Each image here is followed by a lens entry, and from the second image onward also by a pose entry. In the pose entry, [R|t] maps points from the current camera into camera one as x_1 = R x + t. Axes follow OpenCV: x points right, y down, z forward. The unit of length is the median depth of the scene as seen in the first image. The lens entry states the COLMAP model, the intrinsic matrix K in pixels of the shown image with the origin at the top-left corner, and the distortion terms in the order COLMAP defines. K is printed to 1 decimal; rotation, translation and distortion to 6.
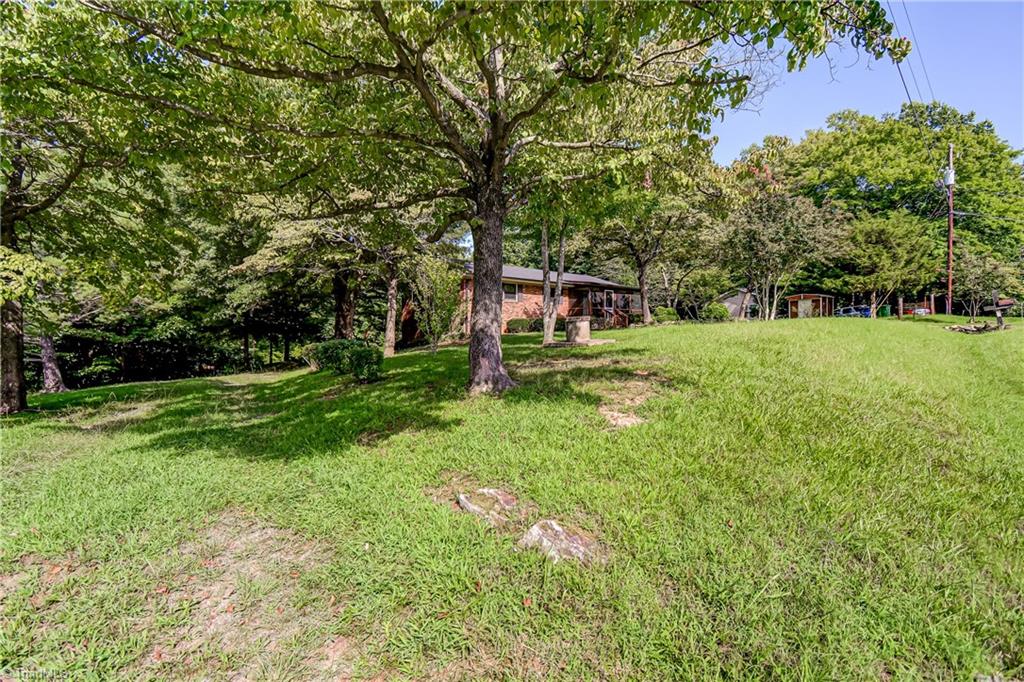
lens RADIAL K [[443.6, 0, 512.0], [0, 443.6, 341.0], [0, 0, 1]] dist [0.012938, 0.000056]
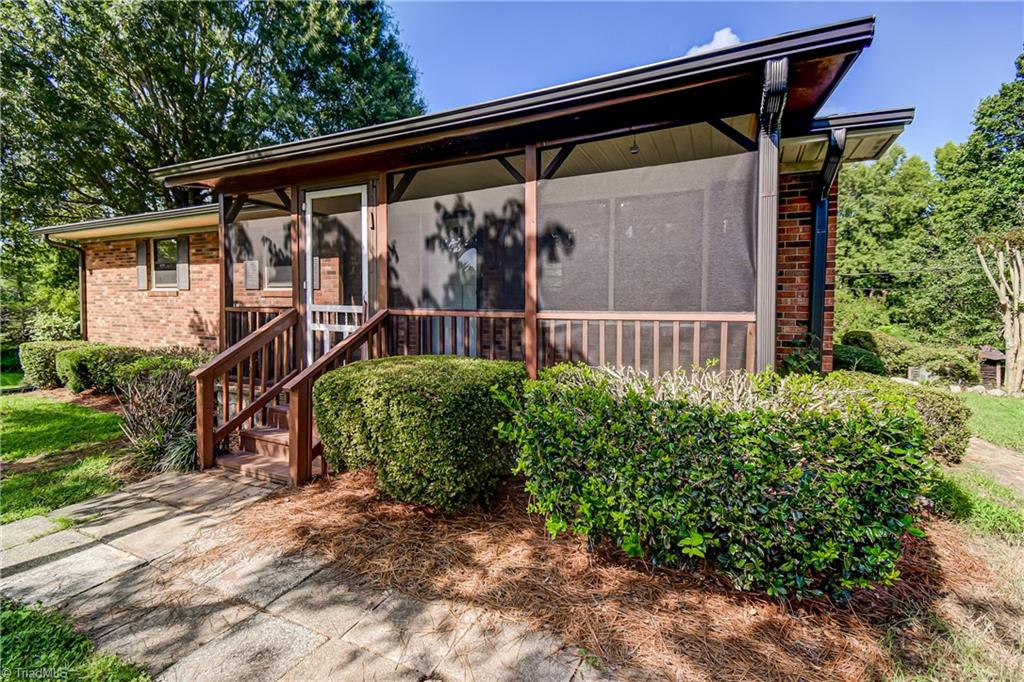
lens RADIAL K [[466.4, 0, 509.1], [0, 466.4, 316.2], [0, 0, 1]] dist [0.032854, -0.024632]
pose [[0.422901, 0.029621, -0.905692, 0.403261], [-0.020054, 0.999527, 0.023326, -0.078898], [0.905954, 0.008298, 0.423295, 1.014722]]
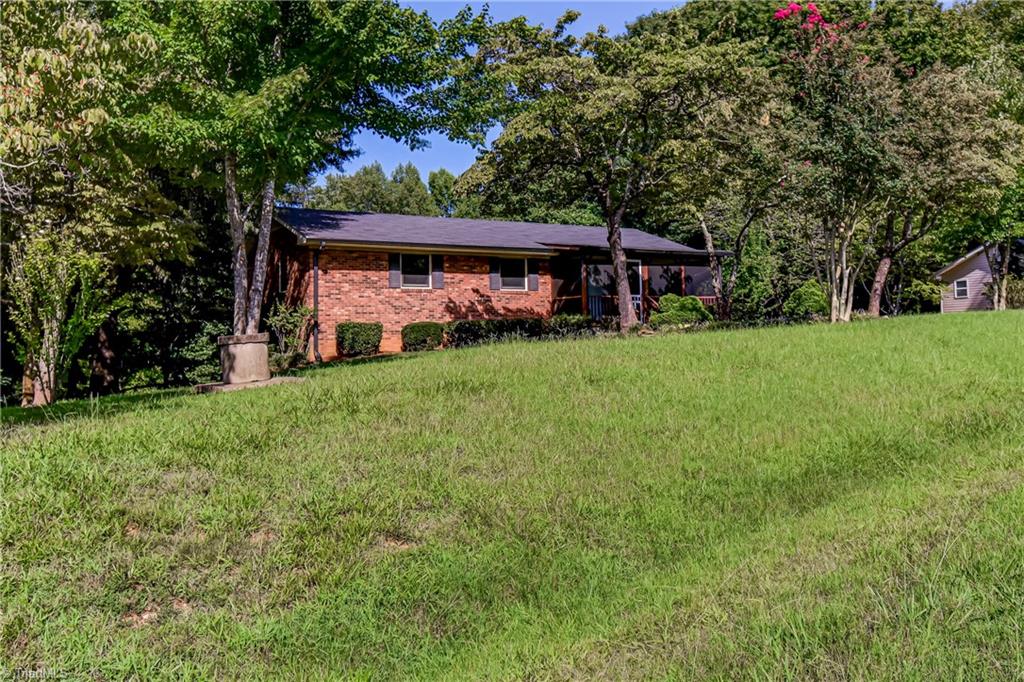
lens RADIAL K [[869.9, 0, 512.0], [0, 869.9, 341.0], [0, 0, 1]] dist [-0.003089, -0.002057]
pose [[0.987149, -0.020145, -0.158529, 0.247686], [0.017614, 0.999694, -0.017358, -0.009167], [0.158830, 0.014343, 0.987202, 0.021945]]
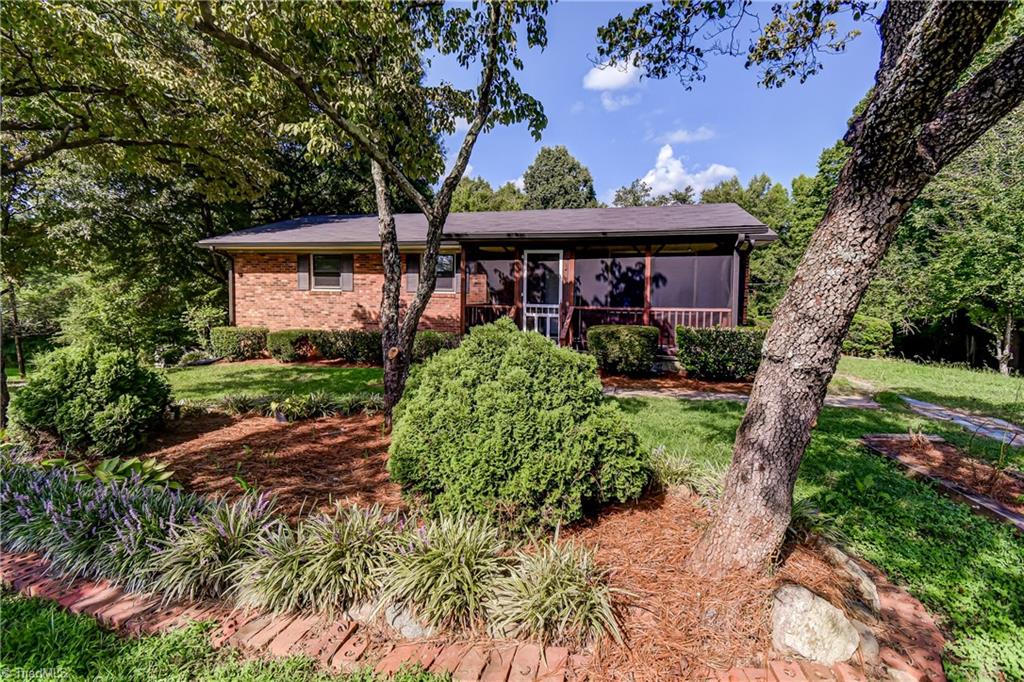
lens RADIAL K [[466.0, 0, 525.3], [0, 466.0, 323.8], [0, 0, 1]] dist [0.018395, -0.000449]
pose [[0.611252, 0.054034, -0.789590, 0.495484], [-0.027117, 0.998511, 0.047338, -0.079017], [0.790972, -0.007524, 0.611807, 0.804791]]
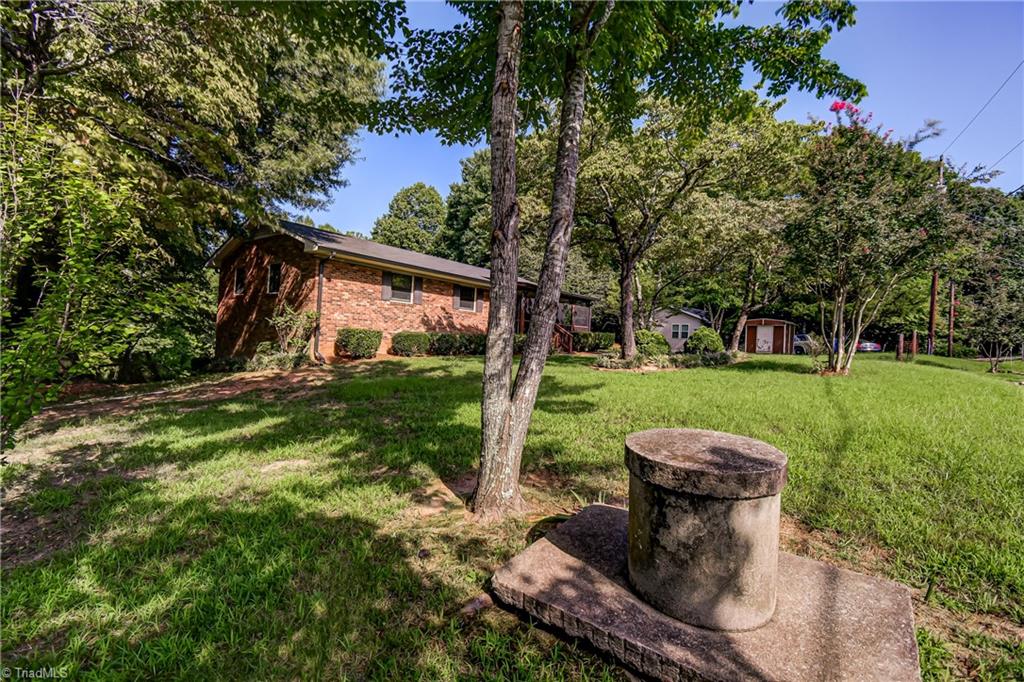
lens RADIAL K [[443.6, 0, 512.0], [0, 443.6, 341.0], [0, 0, 1]] dist [0.012938, 0.000056]
pose [[0.974593, 0.052552, 0.217729, 0.014087], [-0.051600, 0.998617, -0.010060, -0.035655], [-0.217957, -0.001430, 0.975957, 0.337635]]
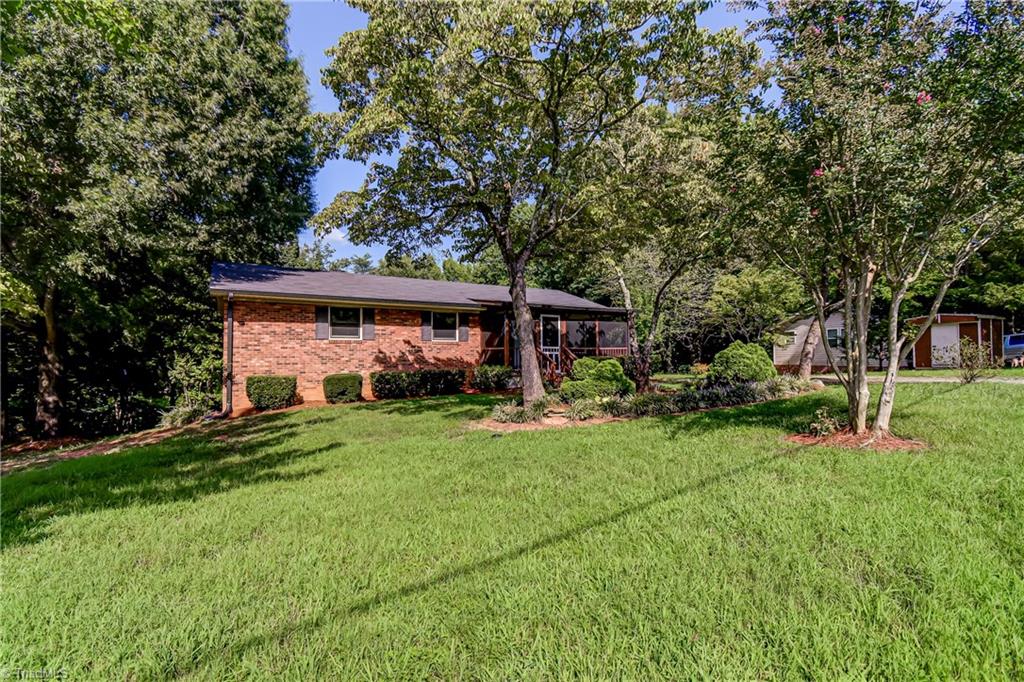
lens RADIAL K [[457.0, 0, 511.2], [0, 457.0, 353.6], [0, 0, 1]] dist [0.004640, -0.000146]
pose [[0.990103, -0.007459, -0.140141, 0.257254], [0.004762, 0.999797, -0.019570, -0.057375], [0.140259, 0.018709, 0.989938, 0.445432]]
